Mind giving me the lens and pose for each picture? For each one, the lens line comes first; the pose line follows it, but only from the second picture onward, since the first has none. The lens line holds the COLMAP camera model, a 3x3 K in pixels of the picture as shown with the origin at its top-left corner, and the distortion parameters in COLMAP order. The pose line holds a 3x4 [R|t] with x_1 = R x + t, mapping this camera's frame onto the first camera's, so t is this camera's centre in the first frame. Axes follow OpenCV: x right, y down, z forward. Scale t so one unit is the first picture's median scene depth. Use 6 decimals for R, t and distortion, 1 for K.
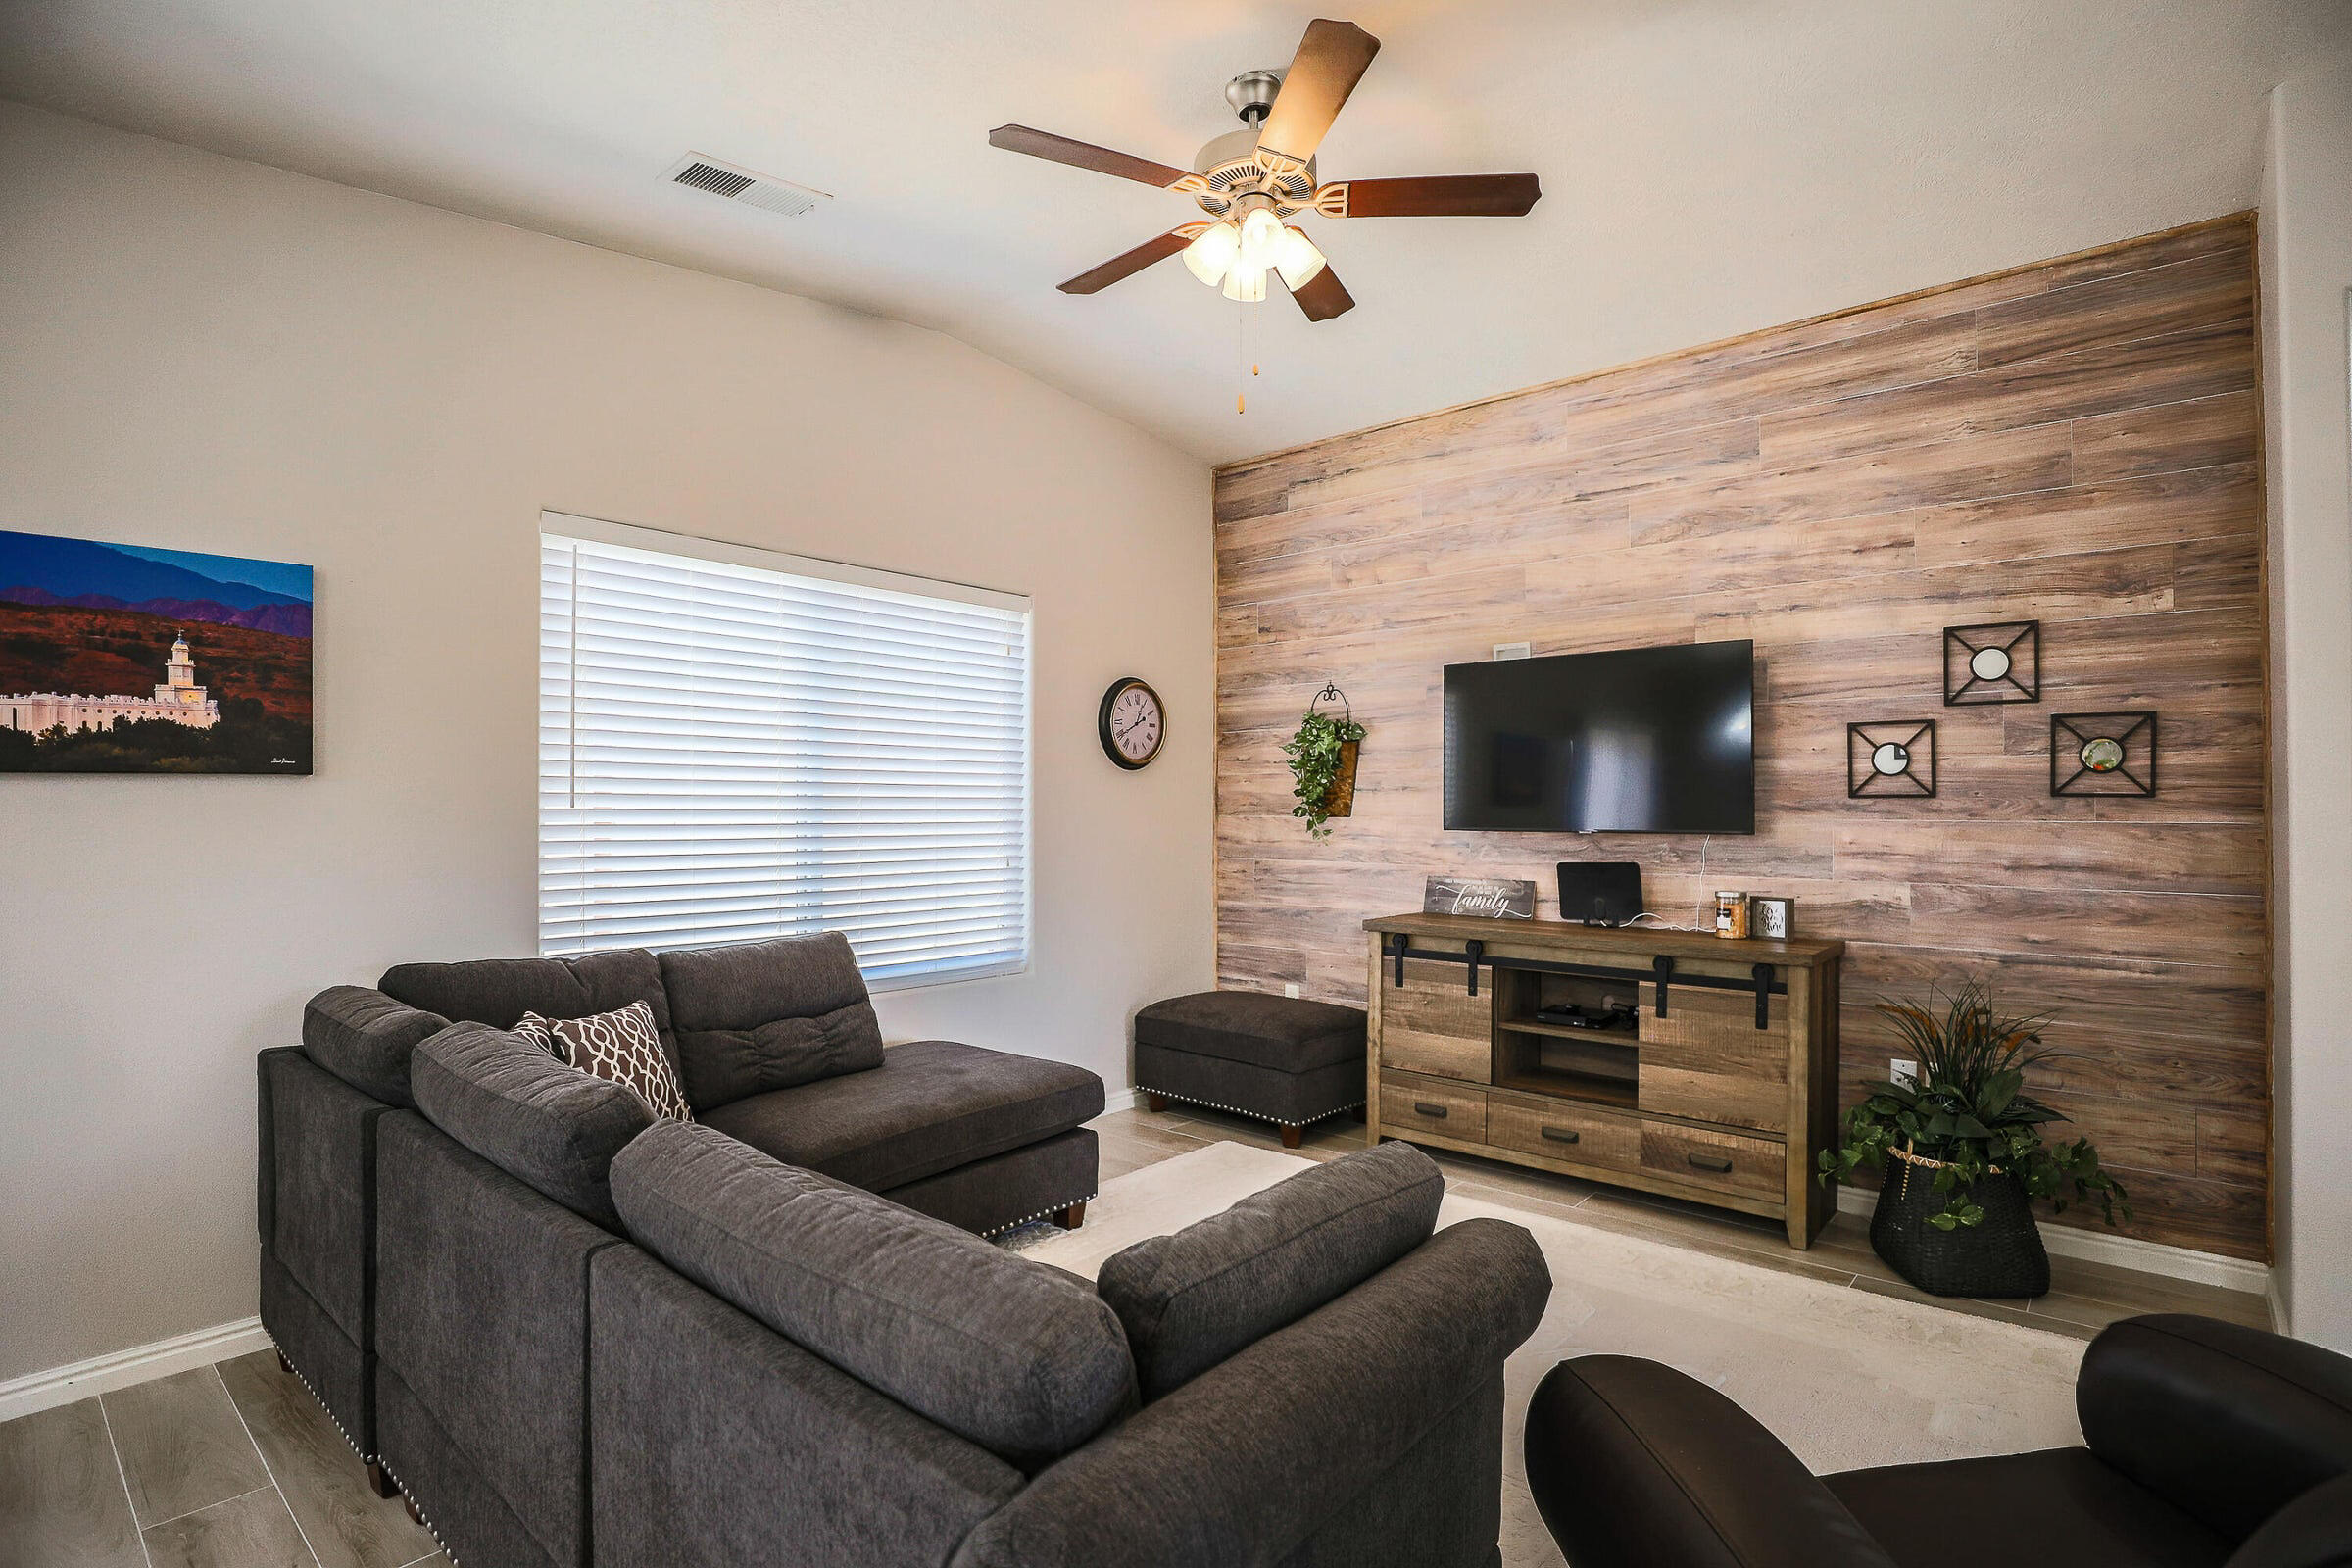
lens RADIAL K [[1131.3, 0, 1180.7], [0, 1131.3, 794.1], [0, 0, 1]] dist [-0.048207, 0.013199]
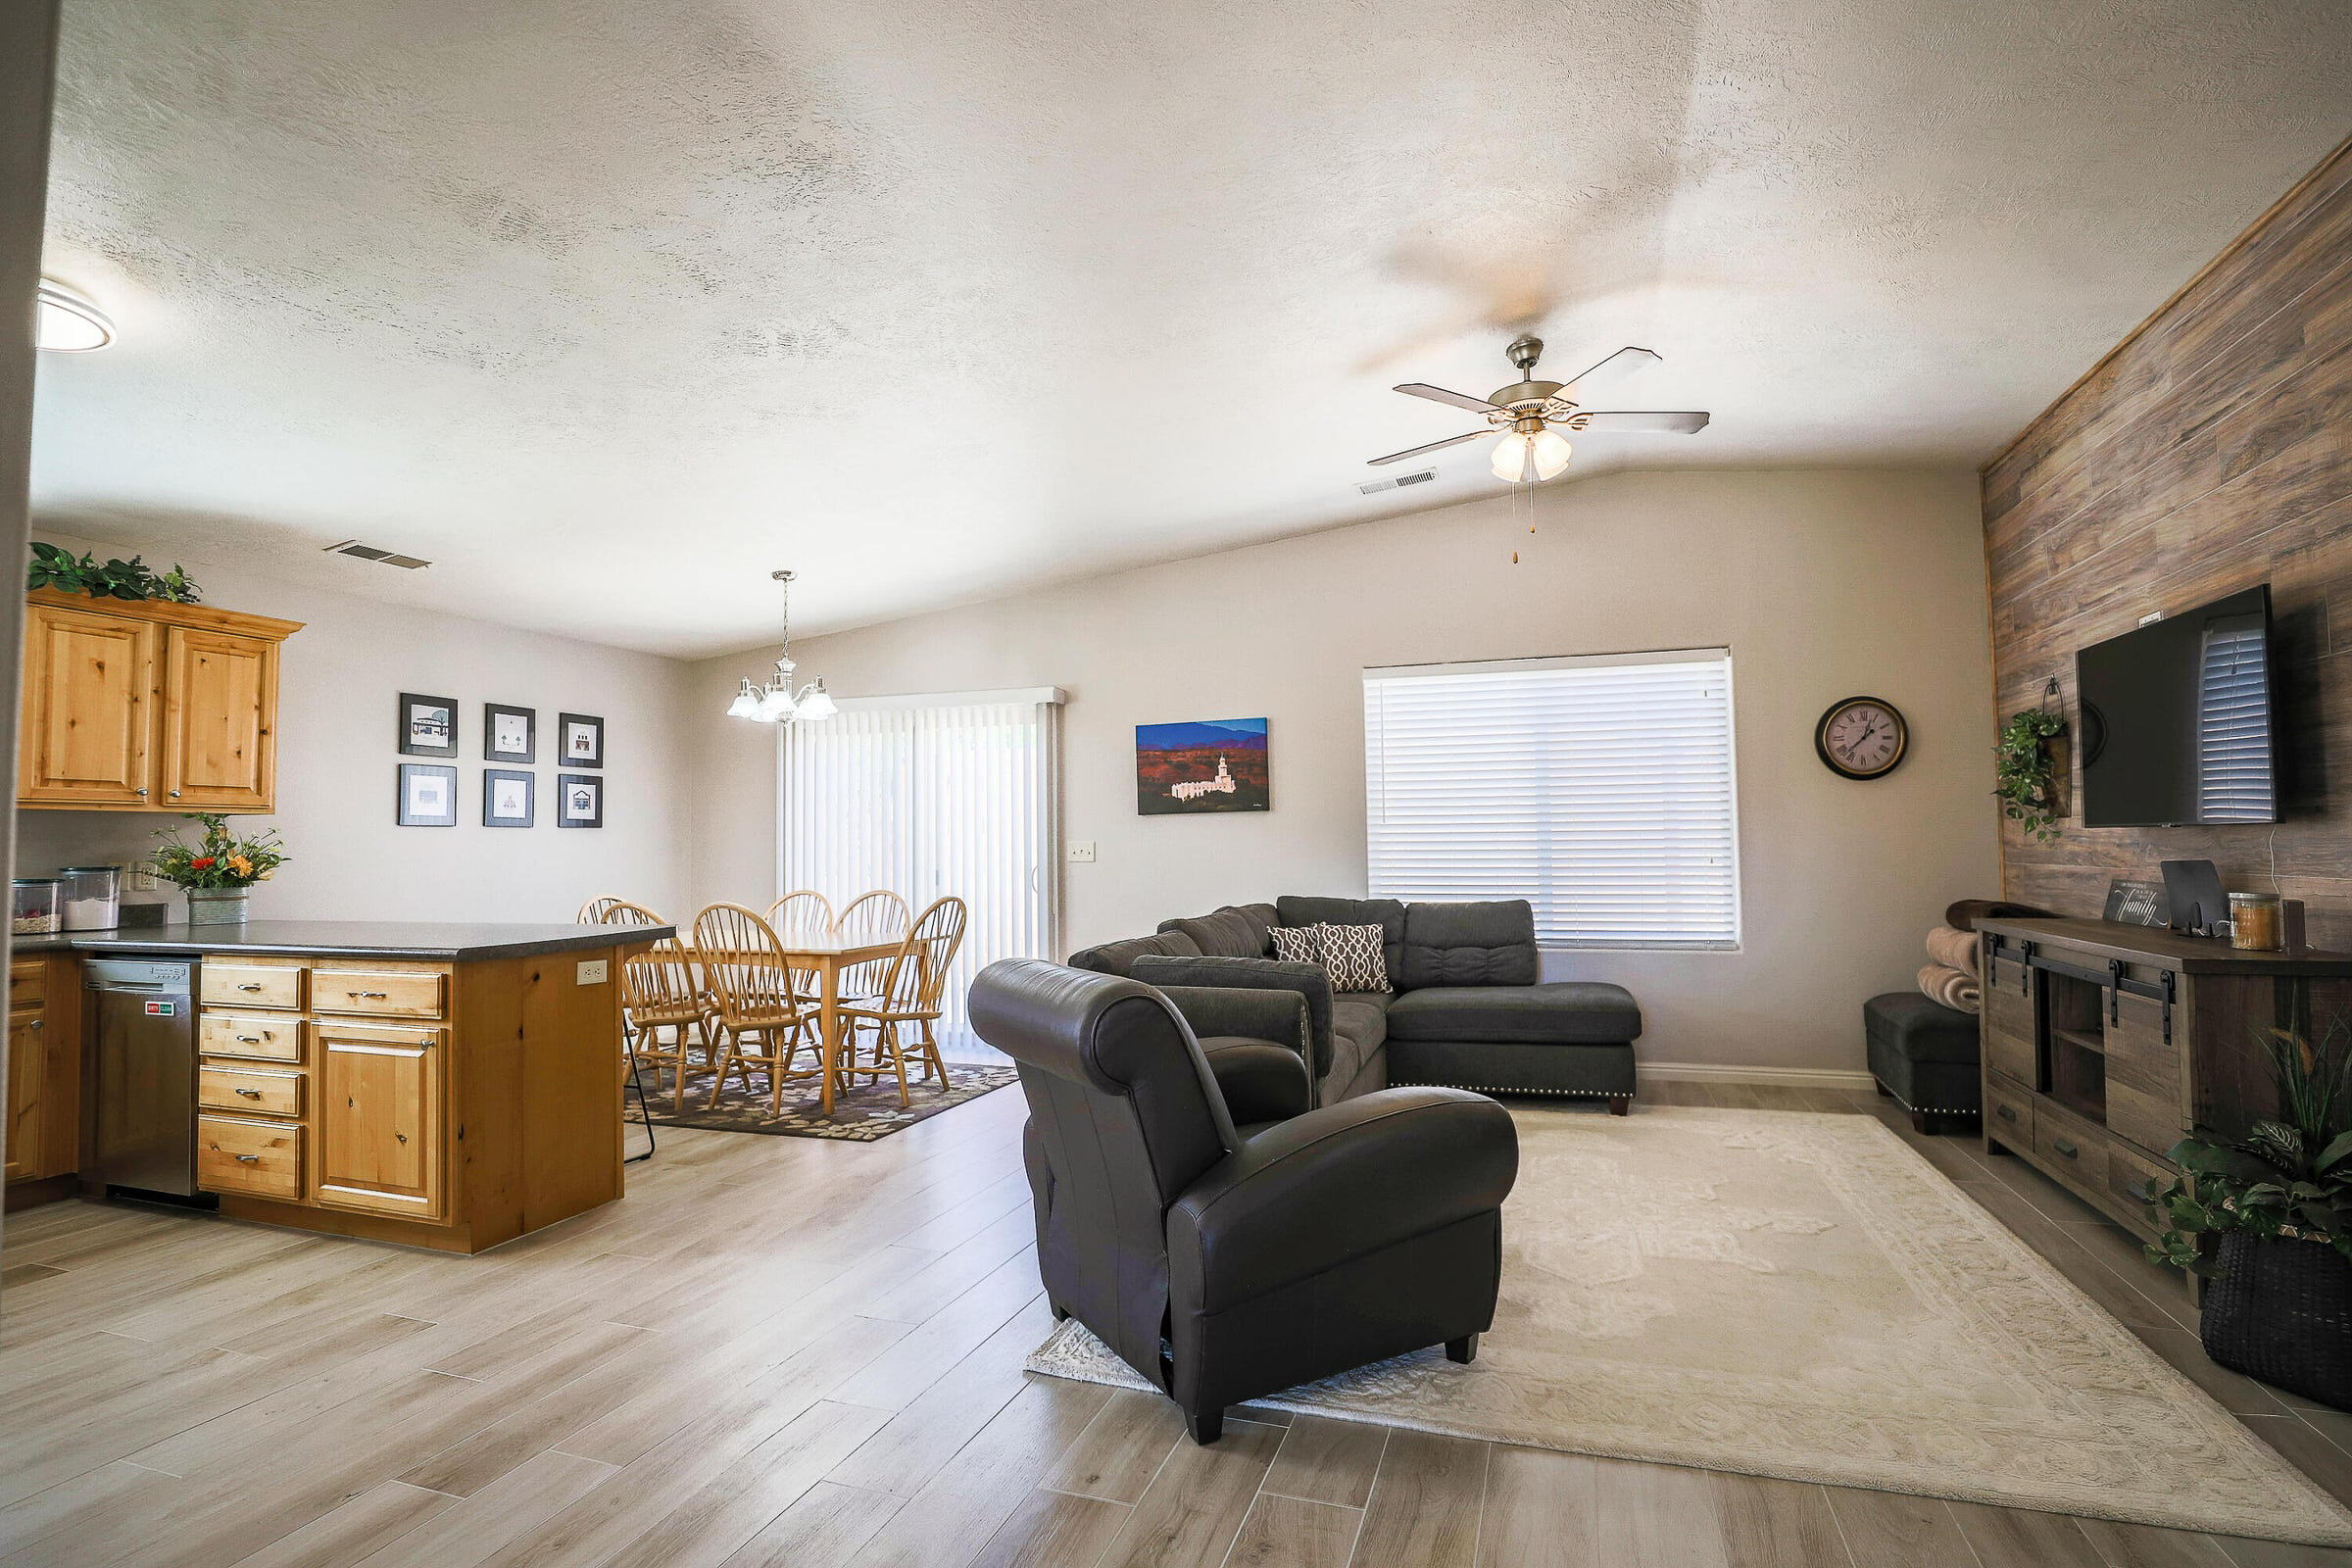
lens RADIAL K [[1131.3, 0, 1180.7], [0, 1131.3, 794.1], [0, 0, 1]] dist [-0.048207, 0.013199]
pose [[0.388939, -0.047612, -0.920032, 0.908363], [0.021281, 0.998861, -0.042695, 0.031378], [0.921018, -0.002973, 0.389510, -0.039668]]
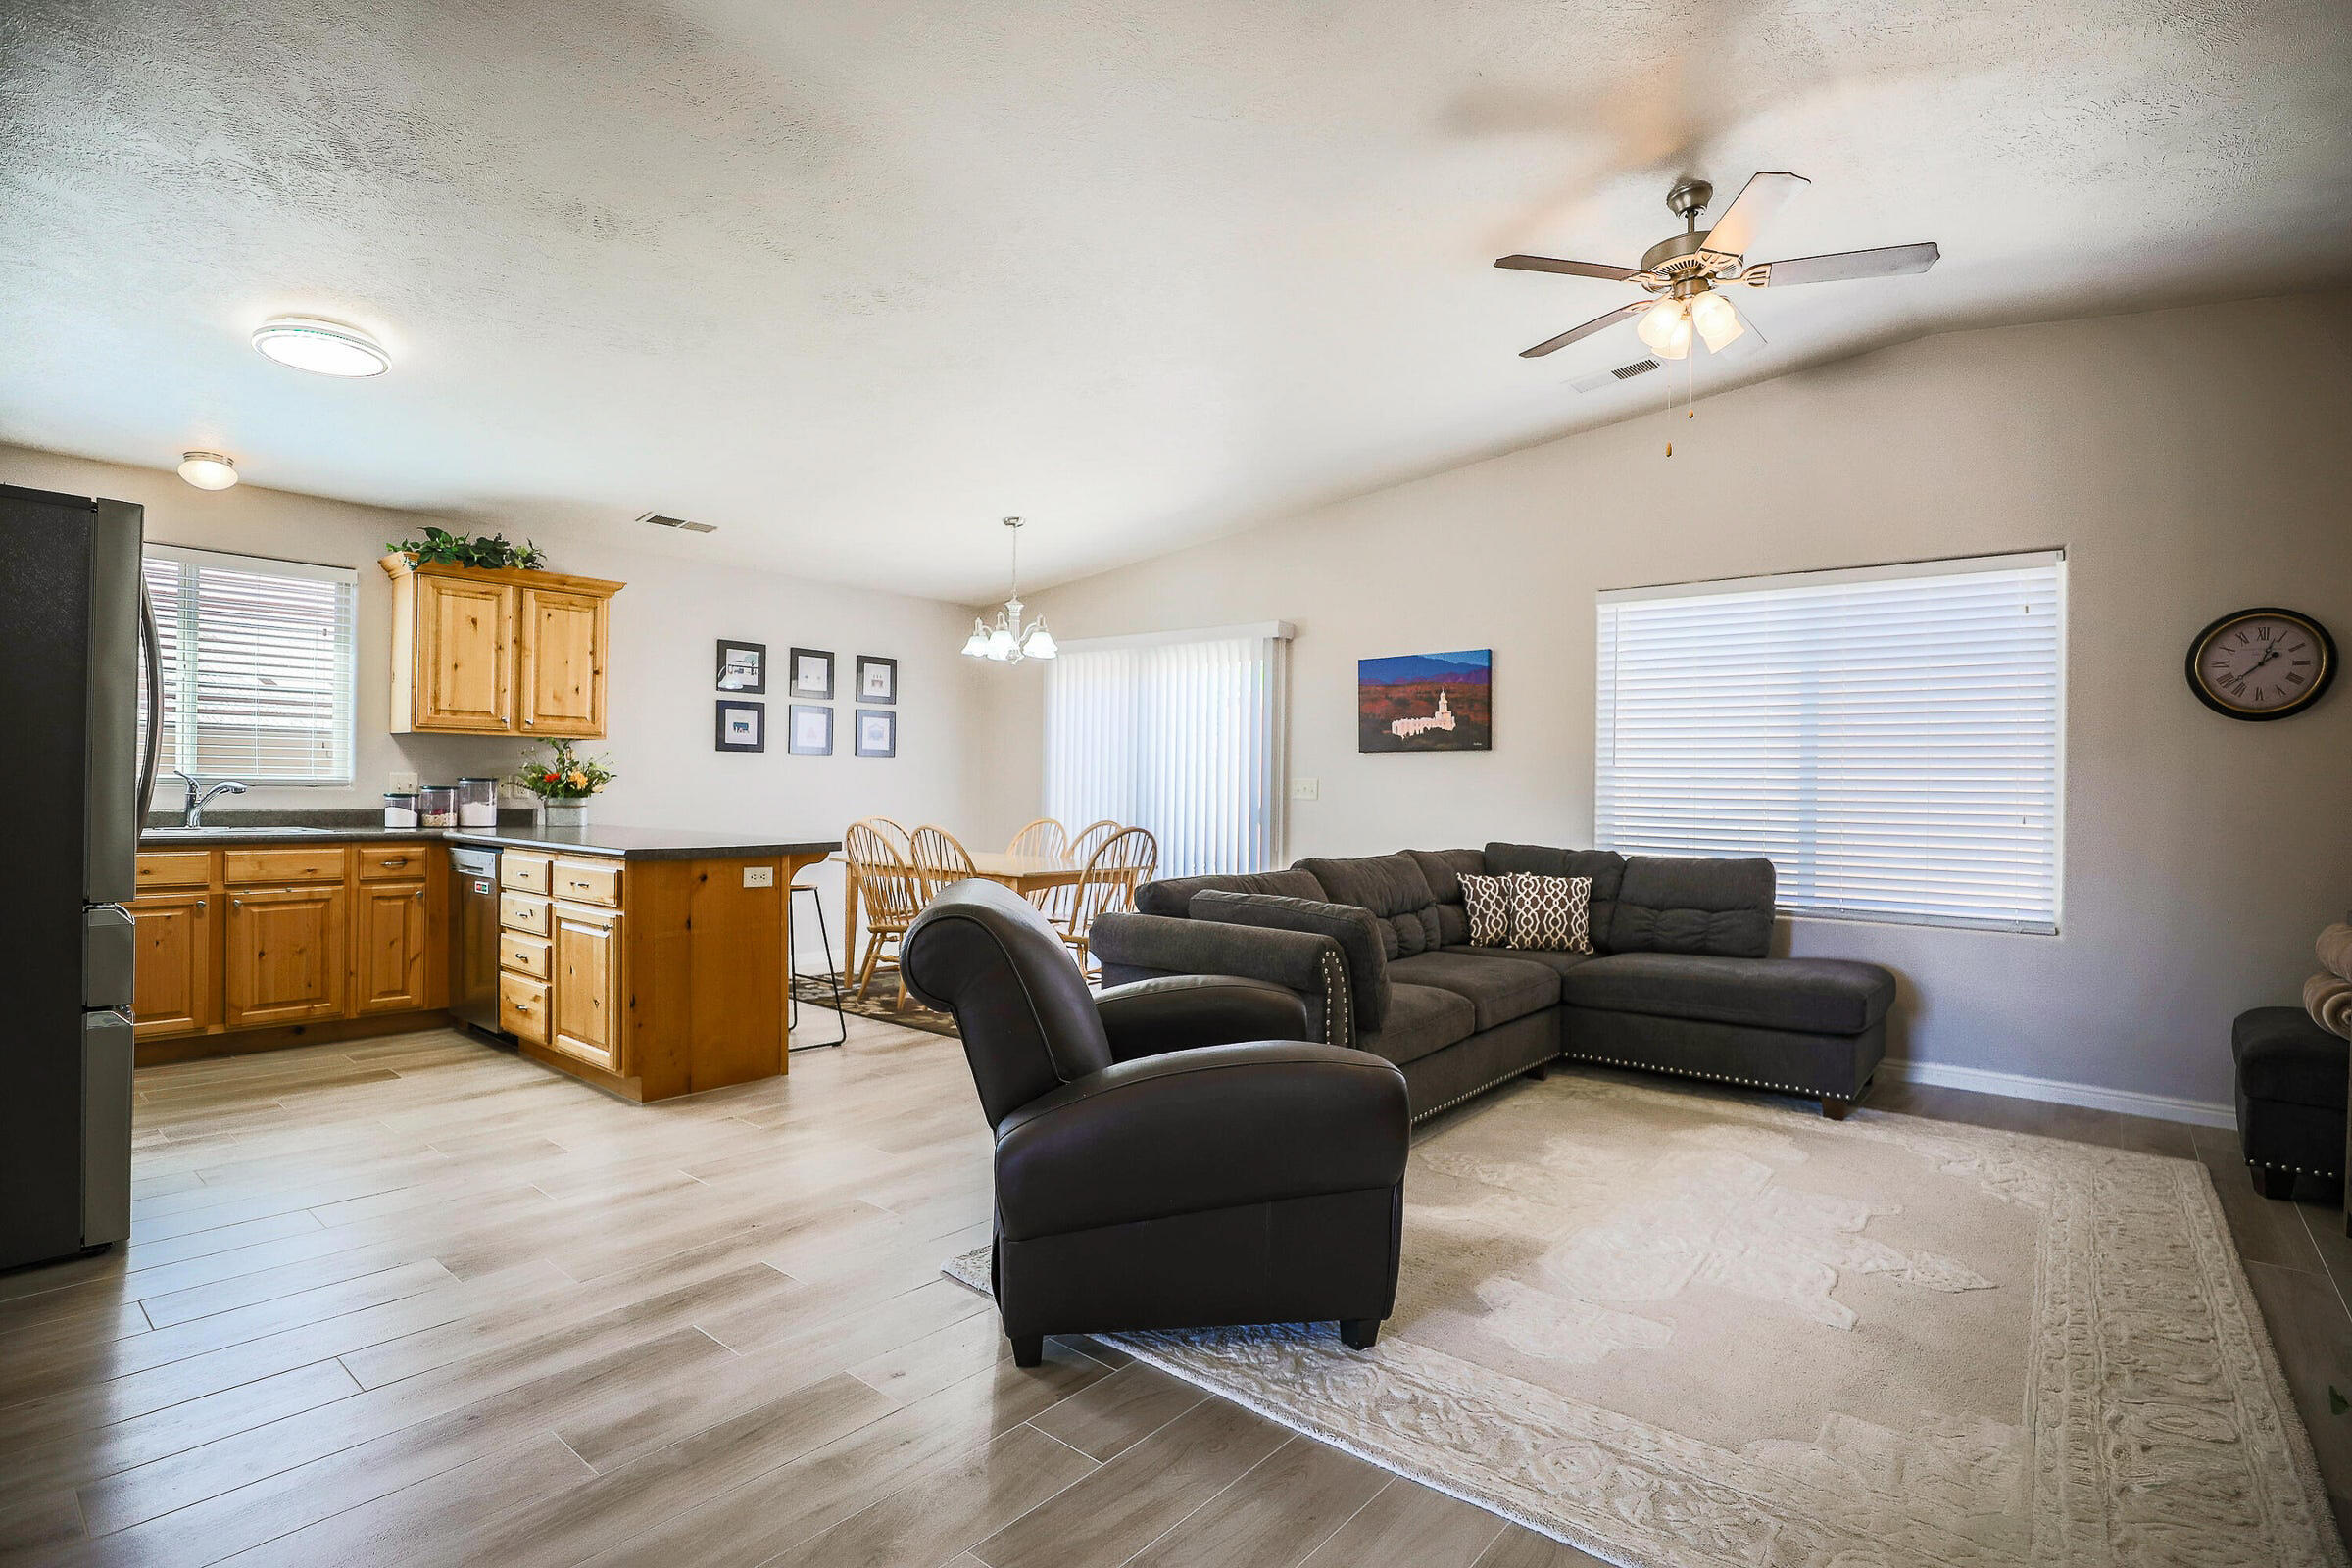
lens RADIAL K [[1131.3, 0, 1180.7], [0, 1131.3, 794.1], [0, 0, 1]] dist [-0.048207, 0.013199]
pose [[0.032055, 0.004179, -0.999477, 0.945521], [-0.006459, 0.999971, 0.003974, 0.043969], [0.999465, 0.006328, 0.032081, 0.258991]]
